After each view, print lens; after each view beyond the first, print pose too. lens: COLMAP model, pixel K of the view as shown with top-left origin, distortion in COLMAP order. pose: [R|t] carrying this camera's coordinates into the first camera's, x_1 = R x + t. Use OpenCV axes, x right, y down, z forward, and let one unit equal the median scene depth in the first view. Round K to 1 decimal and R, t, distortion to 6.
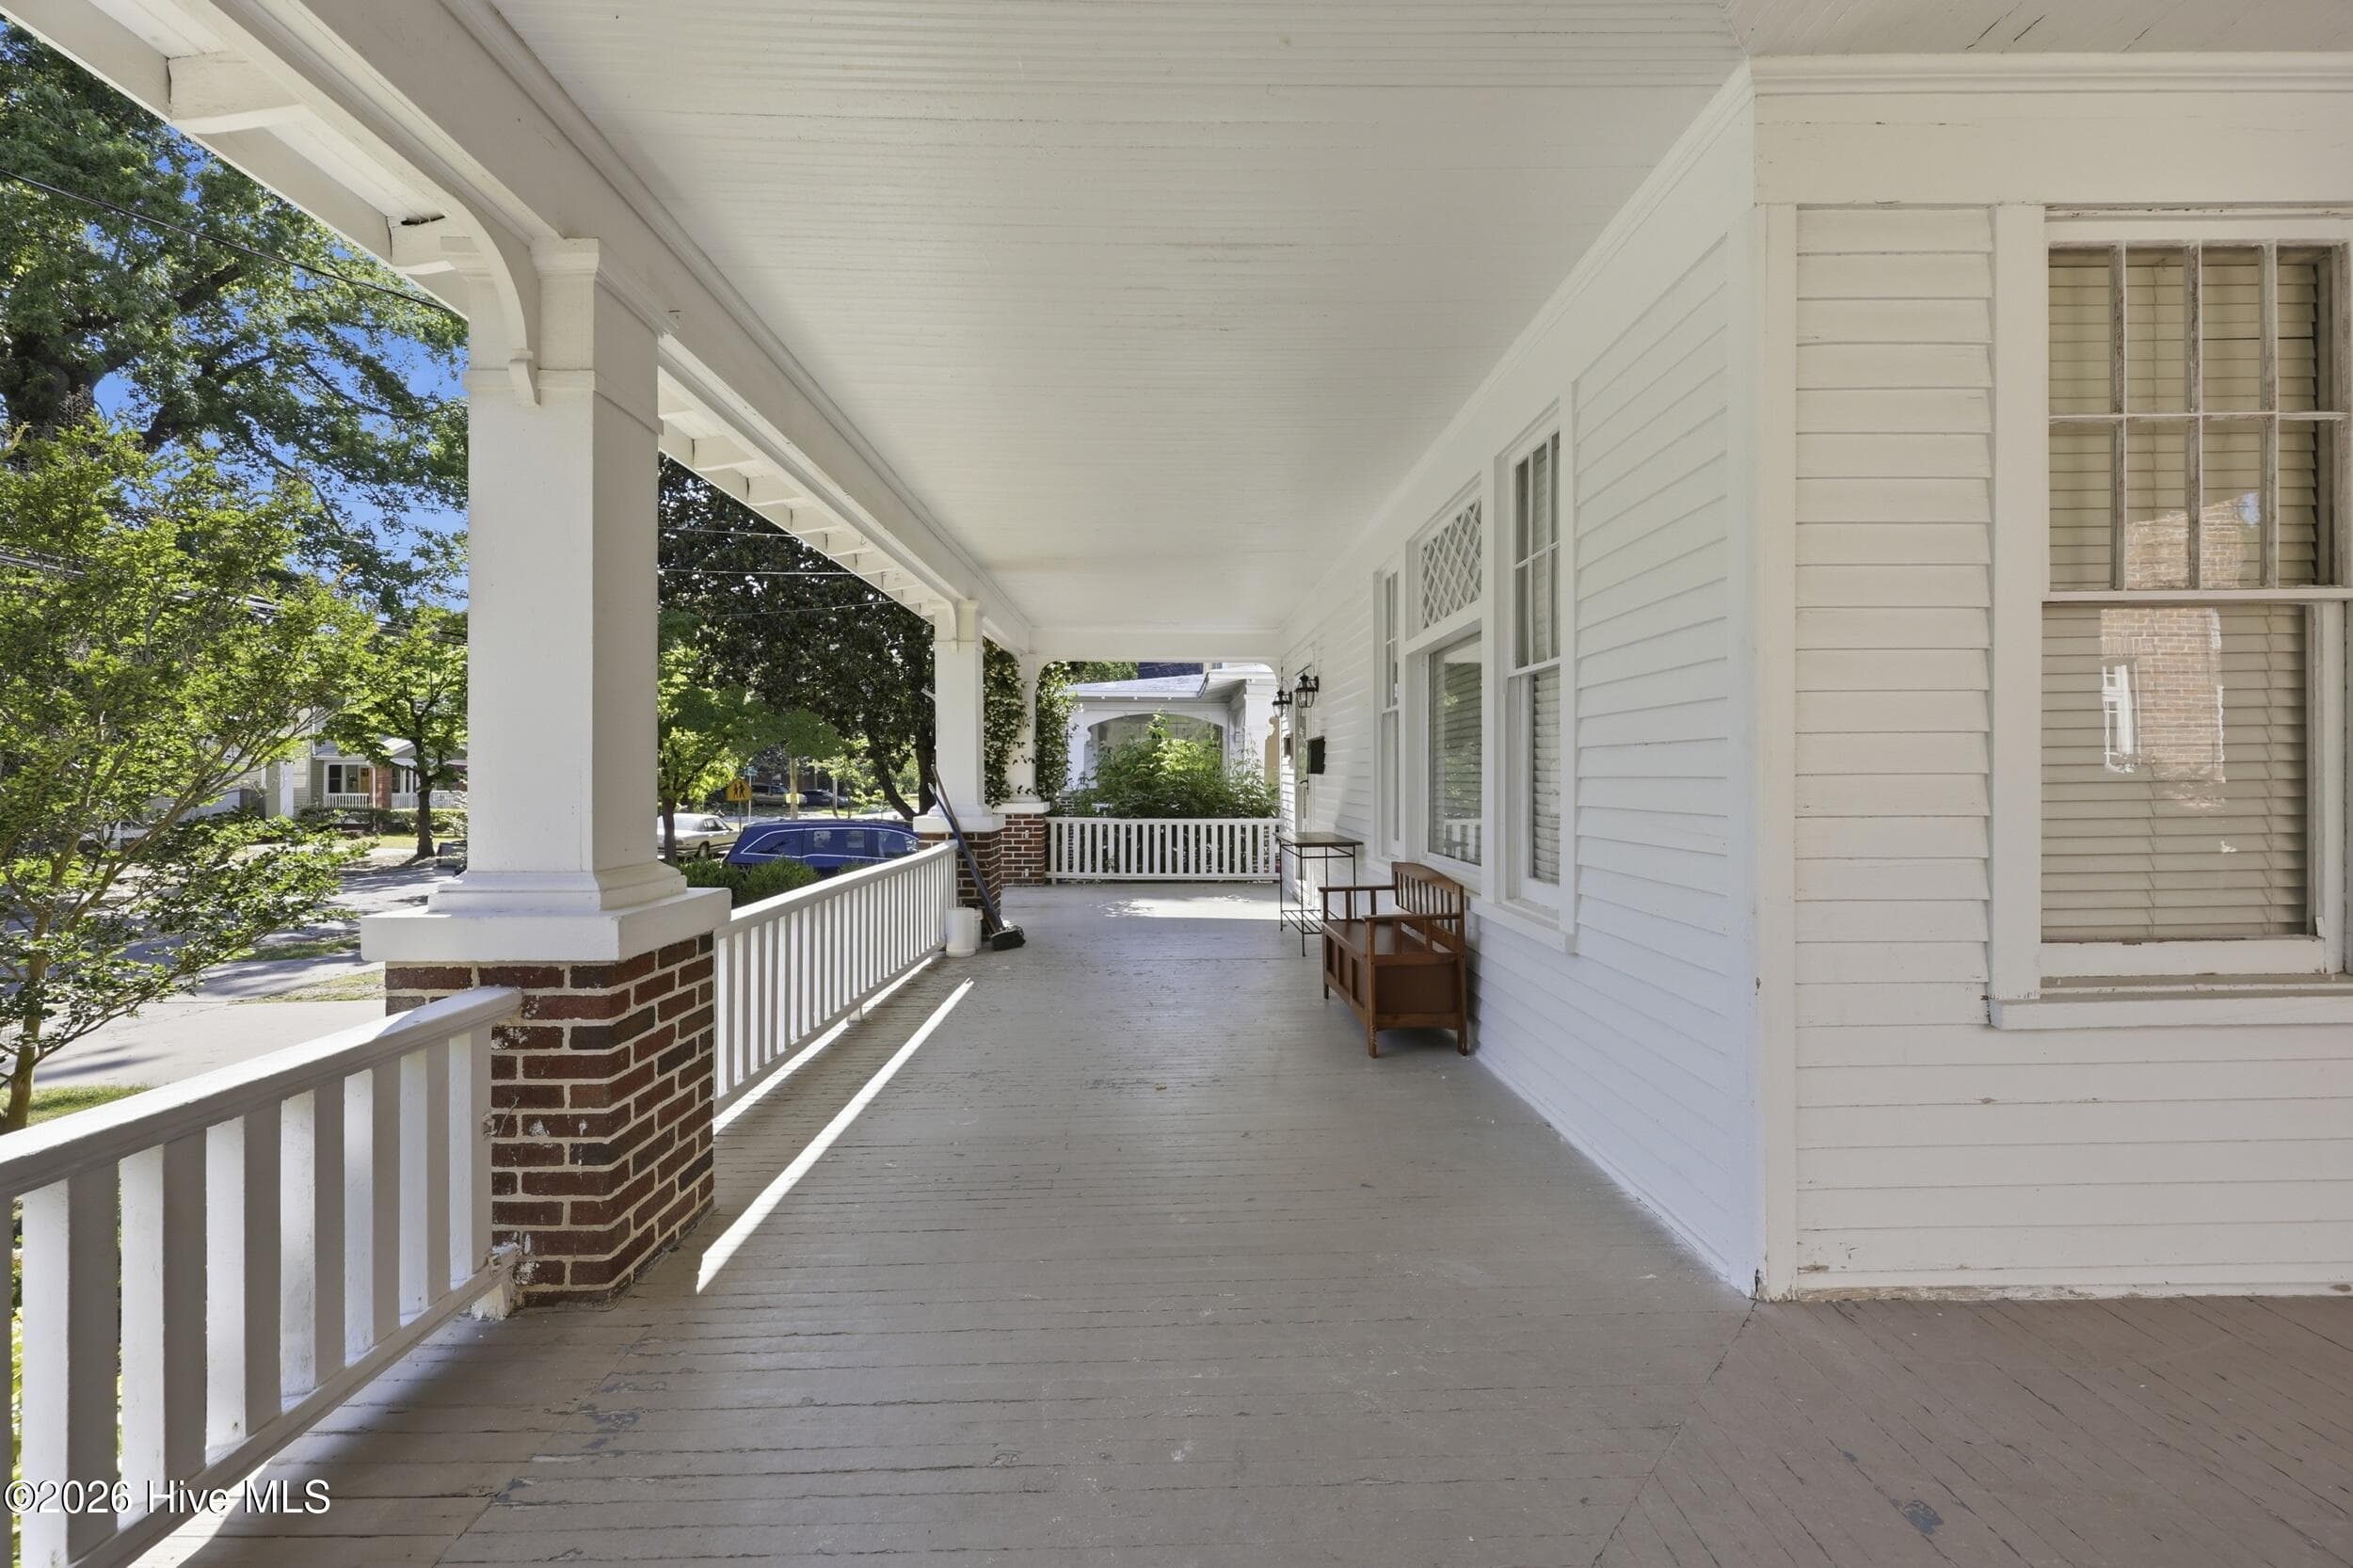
lens RADIAL K [[996.4, 0, 1175.8], [0, 996.4, 780.6], [0, 0, 1]] dist [0.012769, -0.002128]
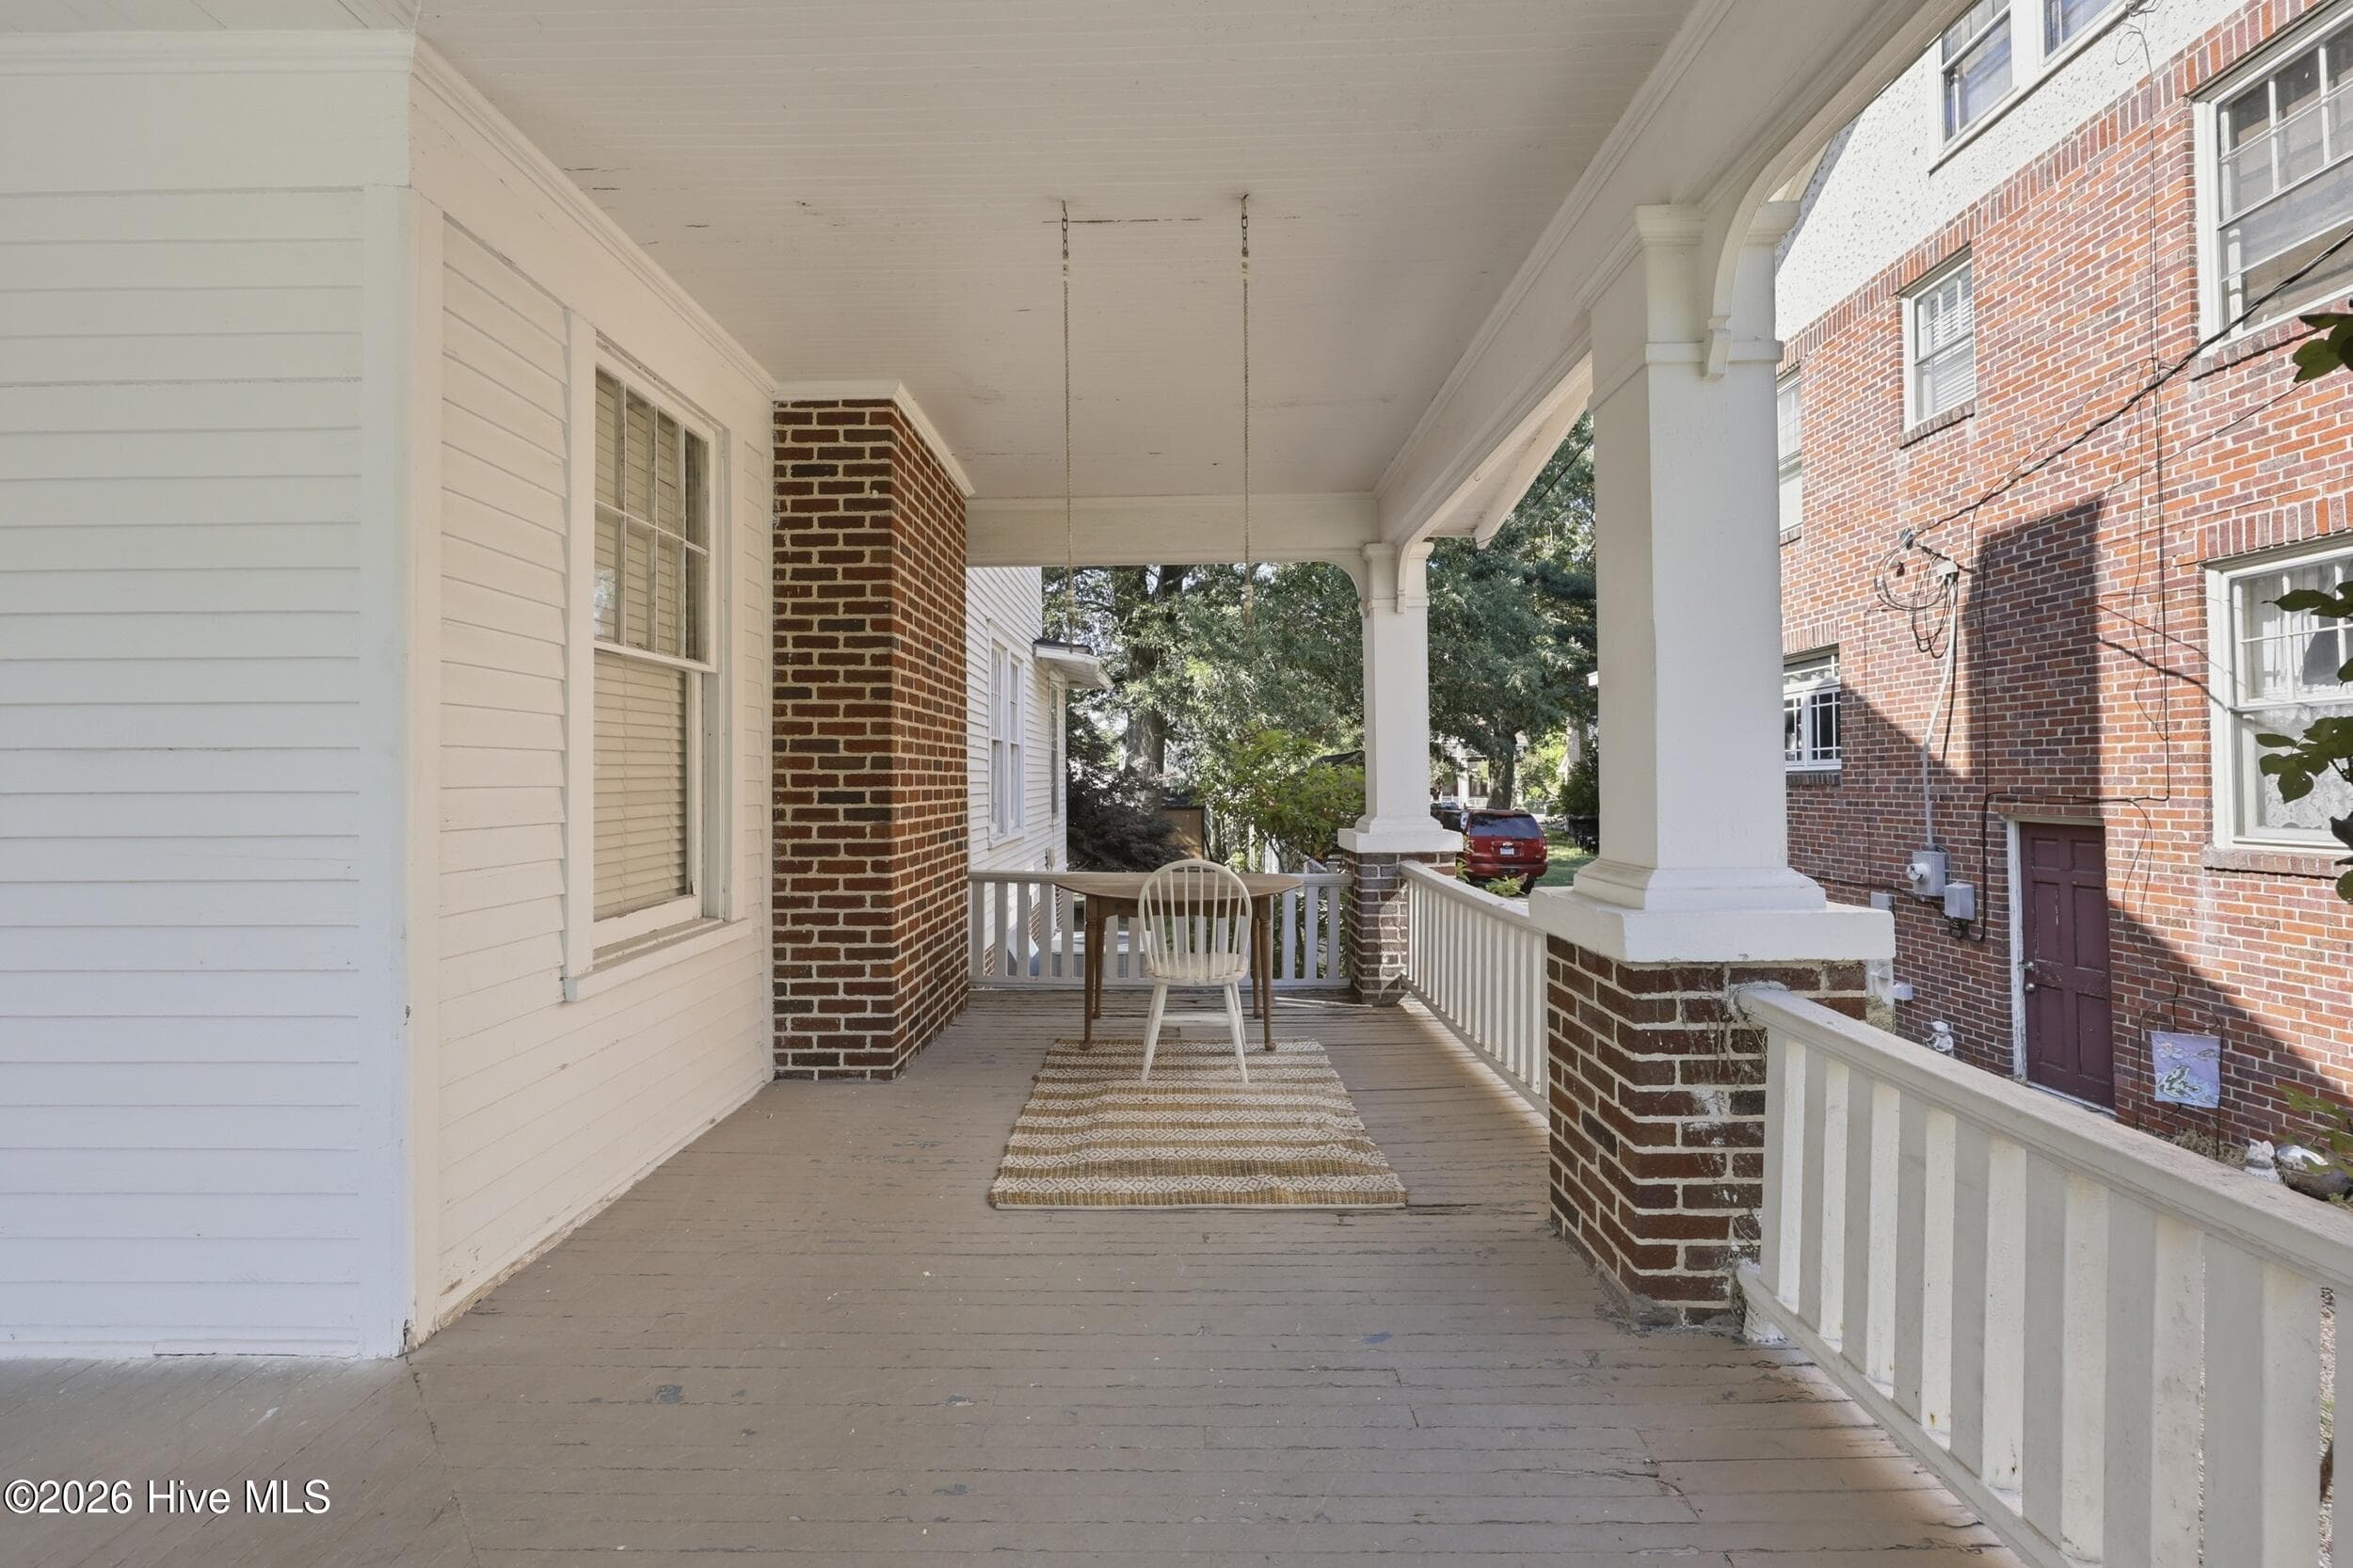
lens RADIAL K [[996.4, 0, 1180.0], [0, 996.4, 775.0], [0, 0, 1]] dist [0.012769, -0.002128]
pose [[-0.000329, 0.009490, 0.999955, -0.363223], [0.011098, 0.999893, -0.009486, -0.001448], [-0.999938, 0.011094, -0.000434, 0.280581]]
